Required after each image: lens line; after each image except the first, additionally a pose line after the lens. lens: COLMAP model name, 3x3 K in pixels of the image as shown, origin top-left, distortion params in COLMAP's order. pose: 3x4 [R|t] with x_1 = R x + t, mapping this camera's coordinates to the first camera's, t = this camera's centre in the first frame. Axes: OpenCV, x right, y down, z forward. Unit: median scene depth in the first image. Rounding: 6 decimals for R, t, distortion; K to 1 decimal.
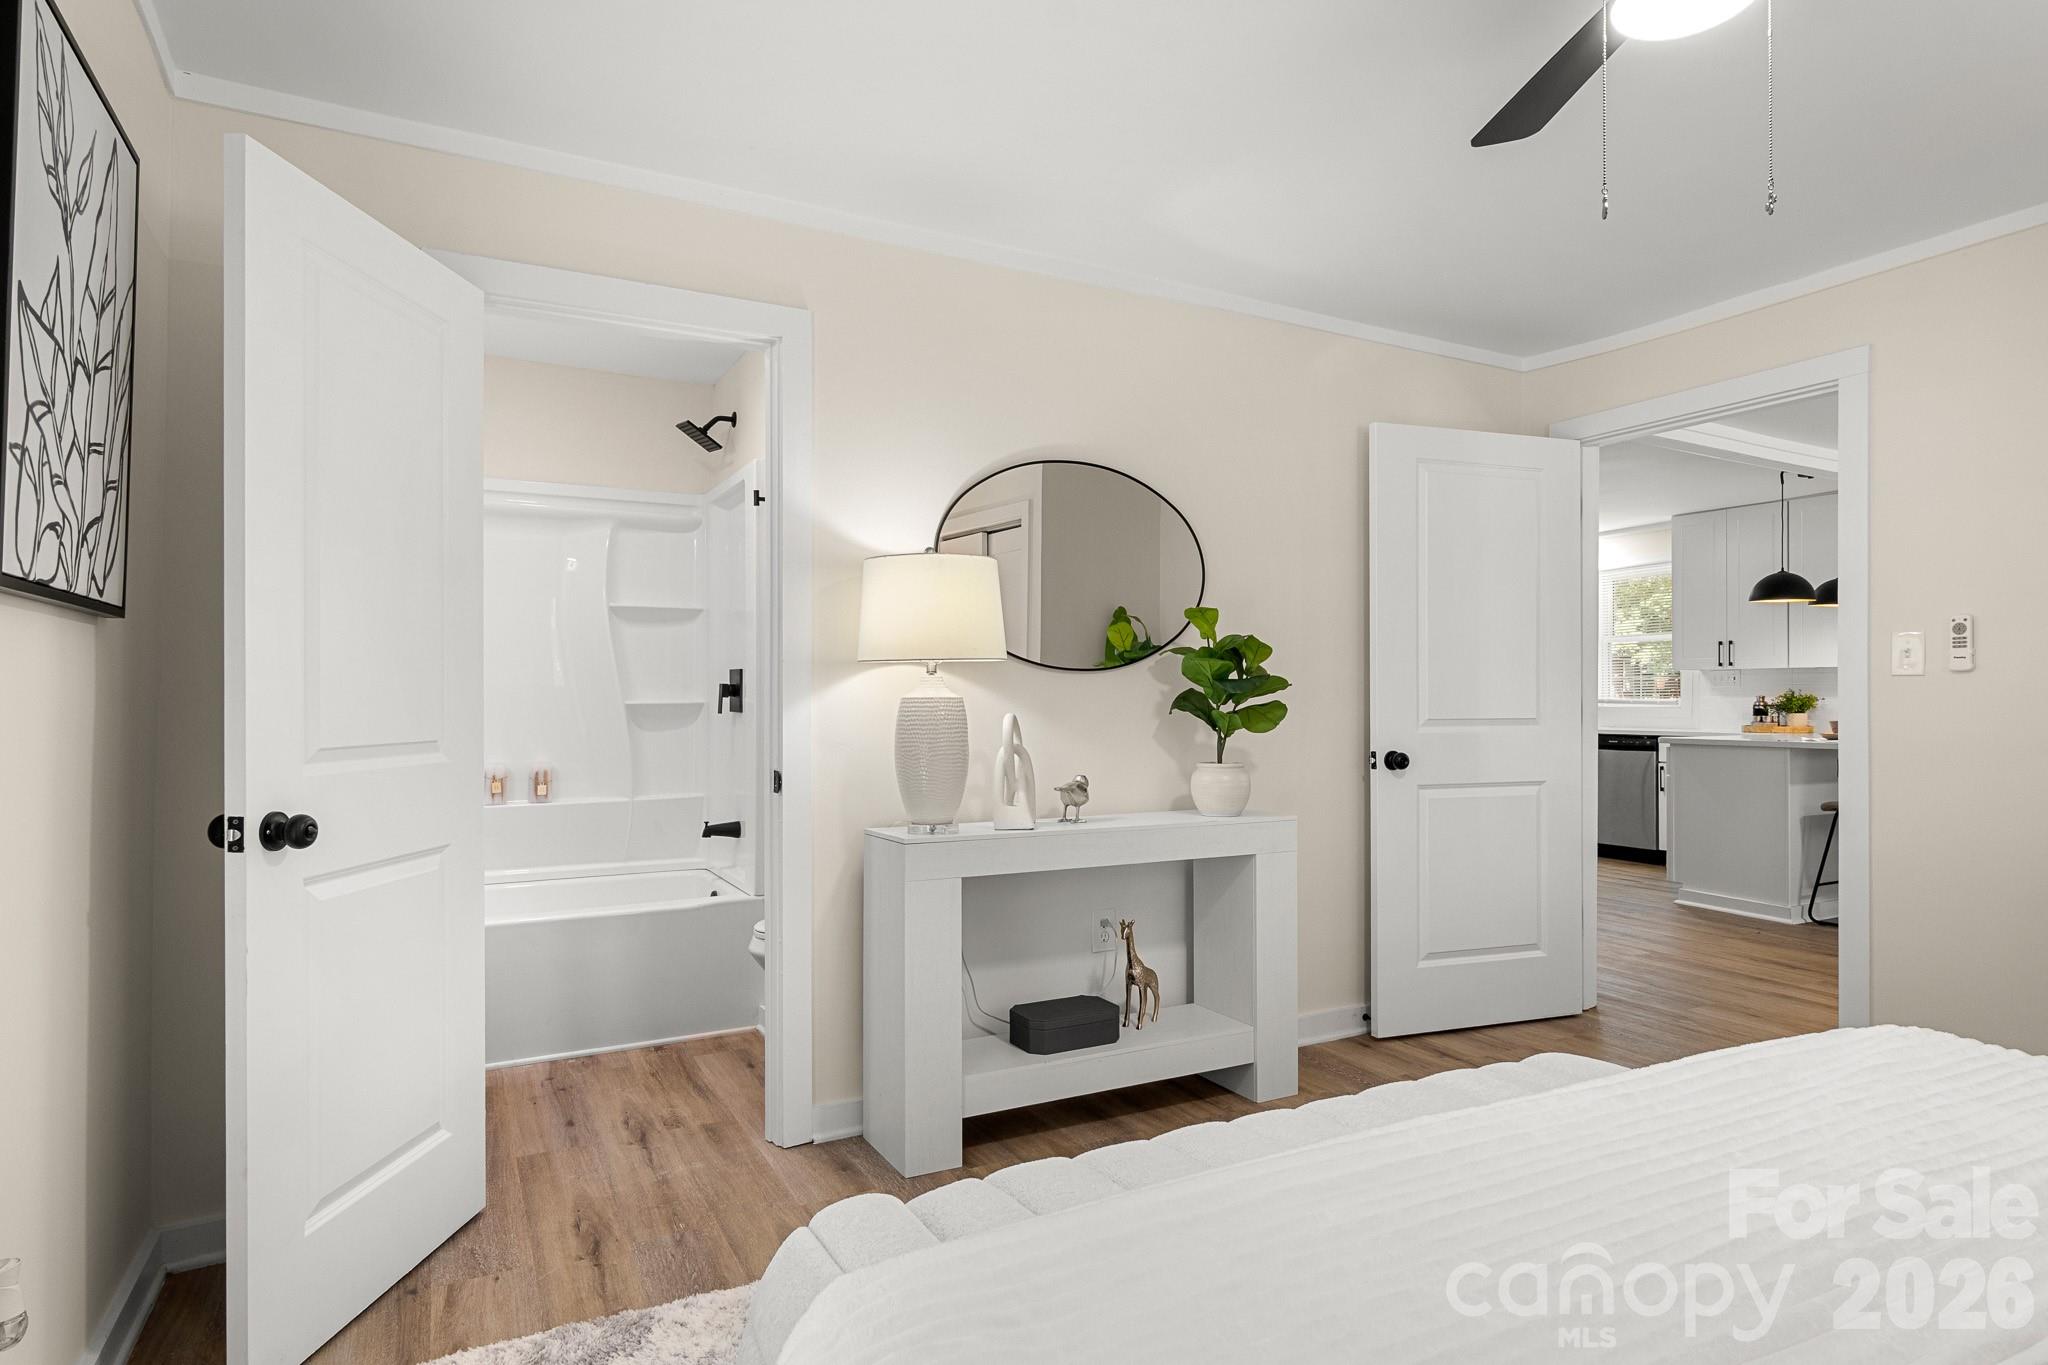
lens RADIAL K [[1128.0, 0, 1029.4], [0, 1128.0, 699.9], [0, 0, 1]] dist [-0.003294, -0.000752]
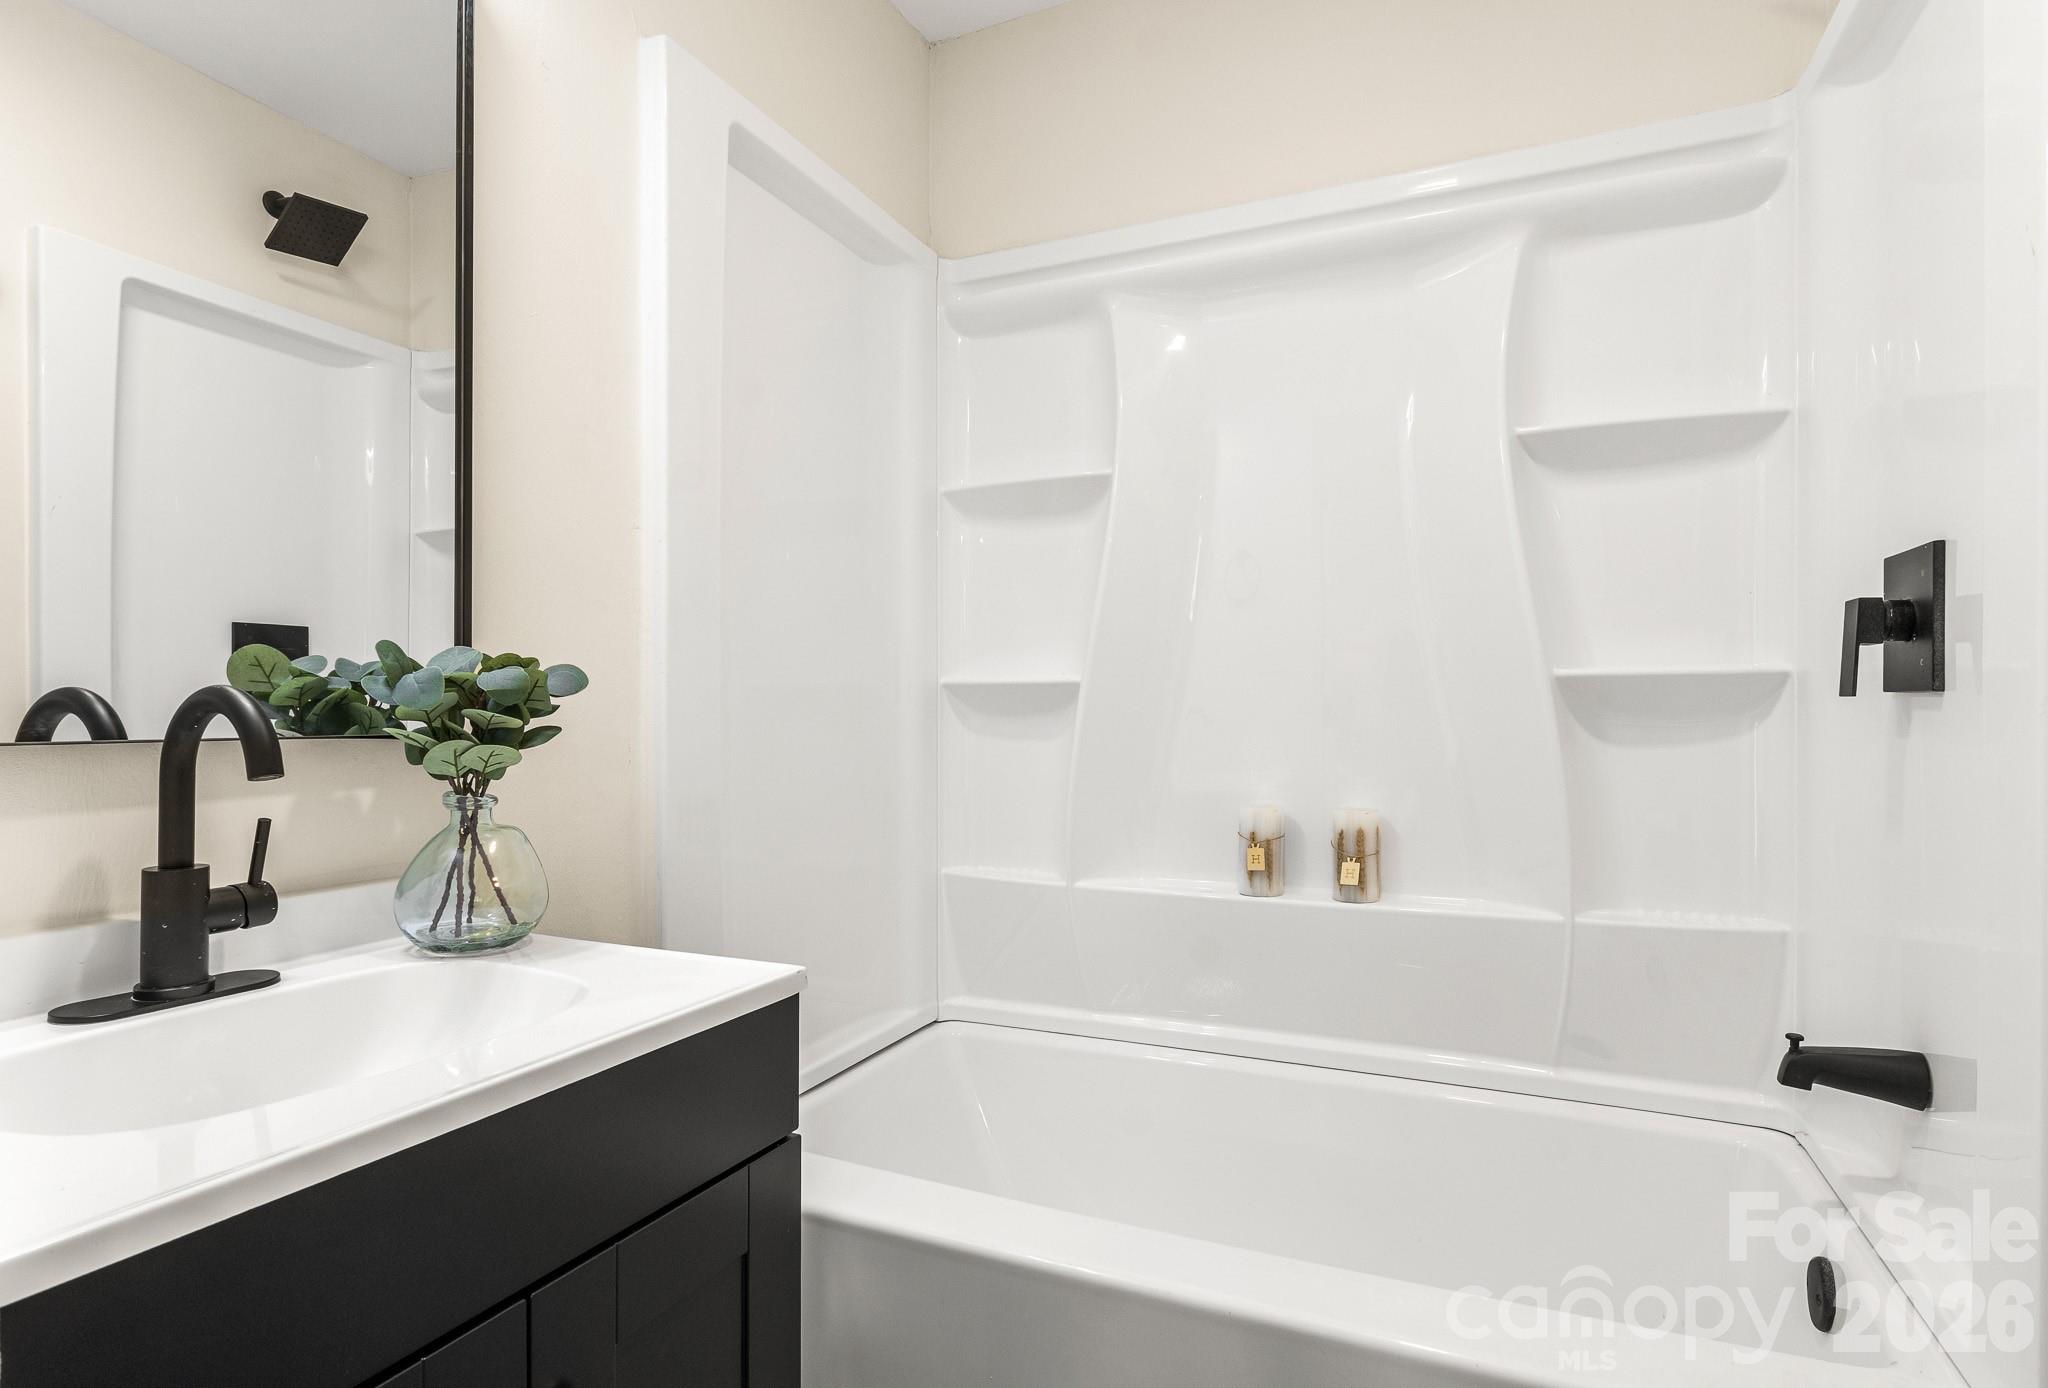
lens RADIAL K [[1065.2, 0, 1022.4], [0, 1065.2, 716.3], [0, 0, 1]] dist [-0.000075, 0.000049]
pose [[0.610223, 0.006160, -0.792205, -0.179856], [-0.000371, 0.999972, 0.007489, 0.015352], [0.792229, -0.004276, 0.610209, 0.638490]]
